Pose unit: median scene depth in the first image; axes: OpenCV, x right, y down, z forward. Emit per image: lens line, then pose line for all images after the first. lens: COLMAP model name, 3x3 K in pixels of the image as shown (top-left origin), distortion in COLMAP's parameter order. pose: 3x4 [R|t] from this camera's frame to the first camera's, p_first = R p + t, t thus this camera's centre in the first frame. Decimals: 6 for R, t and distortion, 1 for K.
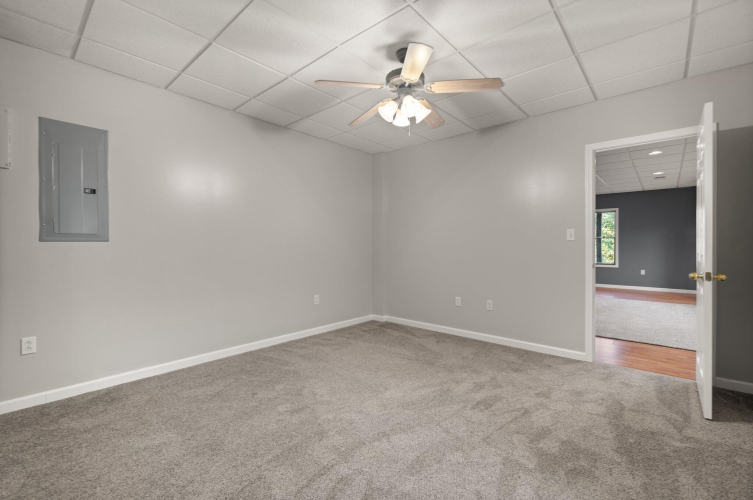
lens RADIAL K [[326.4, 0, 373.1], [0, 326.4, 246.8], [0, 0, 1]] dist [0.001201, -0.000126]
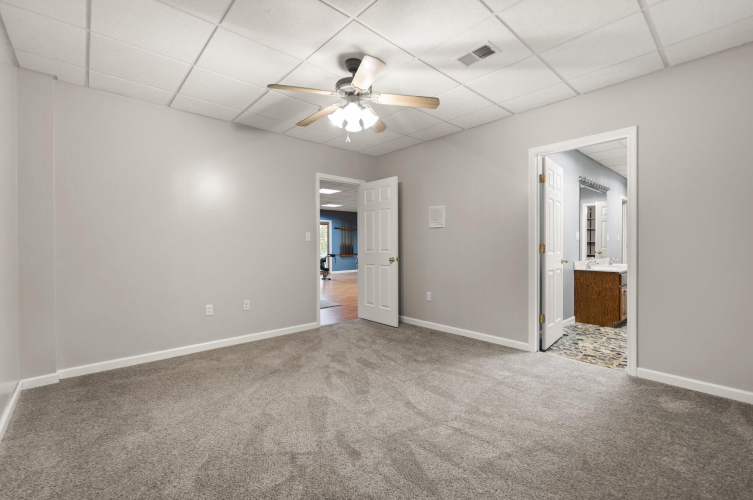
lens RADIAL K [[326.4, 0, 373.0], [0, 326.4, 246.9], [0, 0, 1]] dist [0.001201, -0.000126]
pose [[0.113493, -0.009518, 0.993493, -0.875682], [0.009074, 0.999922, 0.008543, -0.005031], [-0.993497, 0.008045, 0.113571, 0.750014]]
